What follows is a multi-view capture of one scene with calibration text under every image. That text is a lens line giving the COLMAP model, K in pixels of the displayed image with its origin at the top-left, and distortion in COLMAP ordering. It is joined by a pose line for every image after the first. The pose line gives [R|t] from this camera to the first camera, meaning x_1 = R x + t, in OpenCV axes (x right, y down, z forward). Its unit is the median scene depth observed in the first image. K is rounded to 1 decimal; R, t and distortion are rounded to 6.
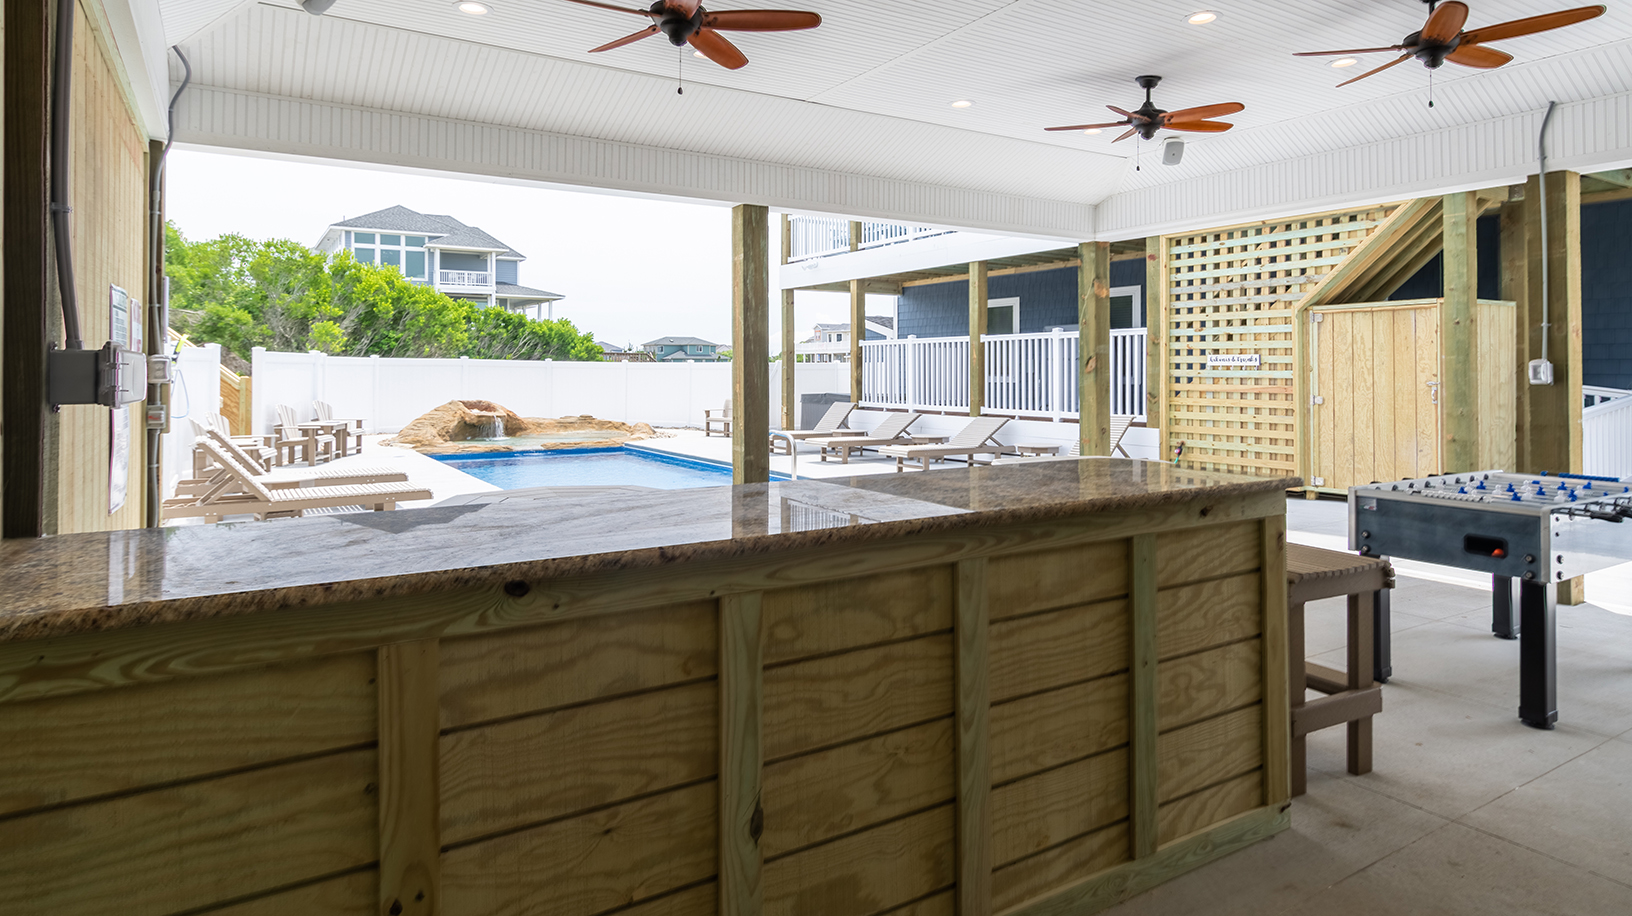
lens RADIAL K [[925.9, 0, 805.7], [0, 925.9, 459.2], [0, 0, 1]] dist [-0.003666, -0.003669]
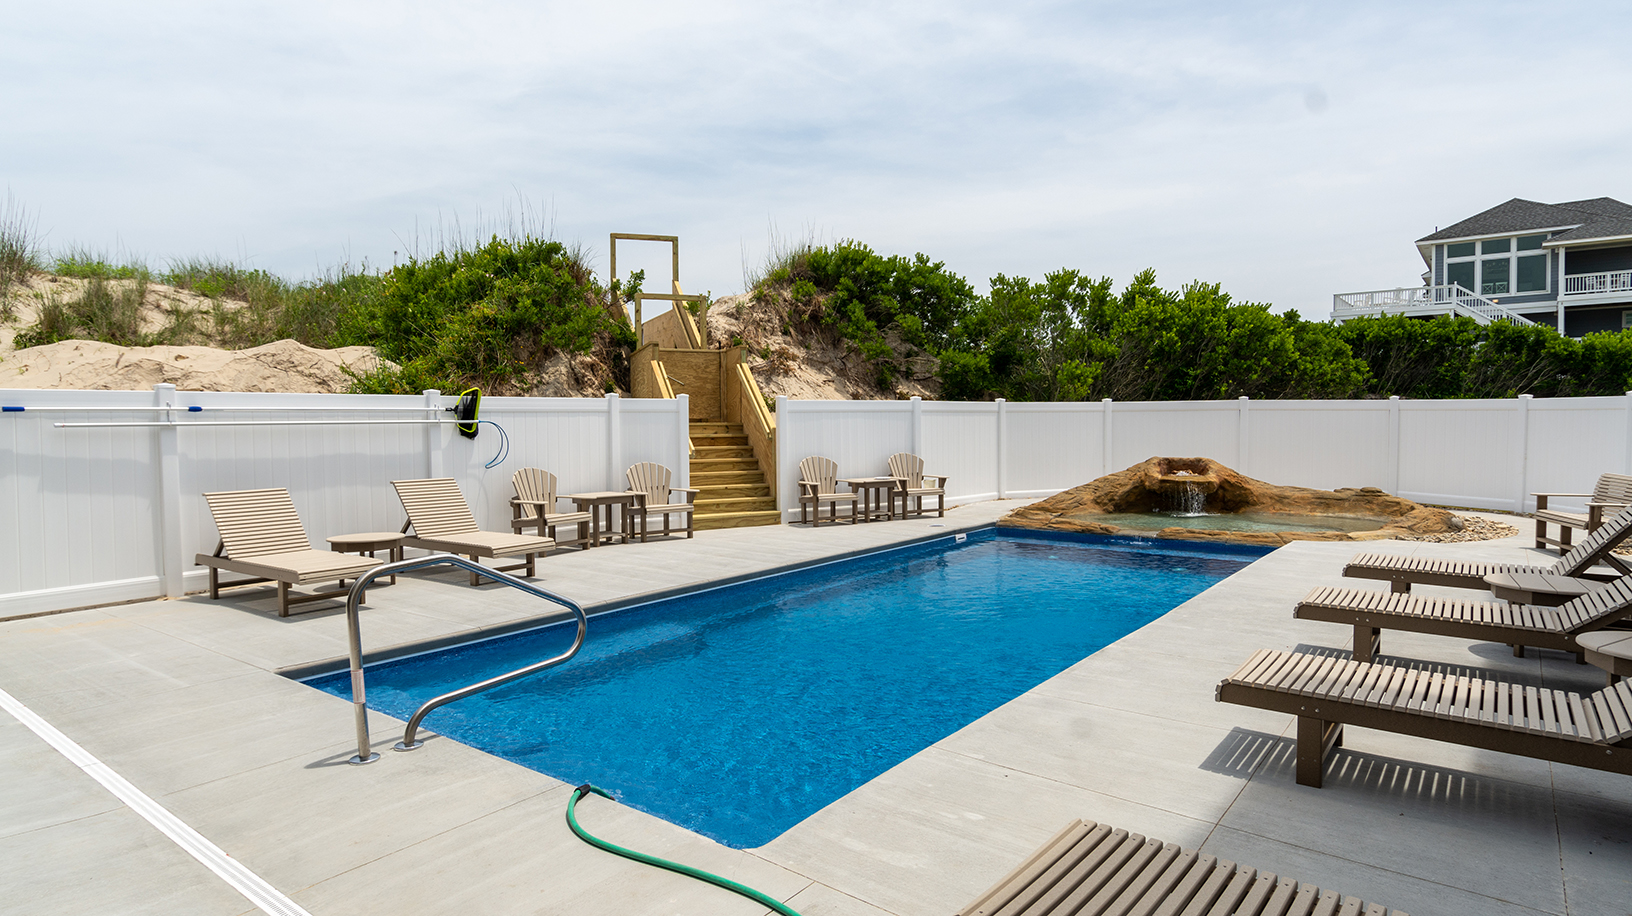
lens RADIAL K [[925.9, 0, 805.7], [0, 925.9, 459.2], [0, 0, 1]] dist [-0.003666, -0.003669]
pose [[0.327843, 0.034148, -0.944115, 0.101290], [-0.076975, 0.996989, 0.009331, -0.020662], [0.941591, 0.069614, 0.329485, 0.208591]]
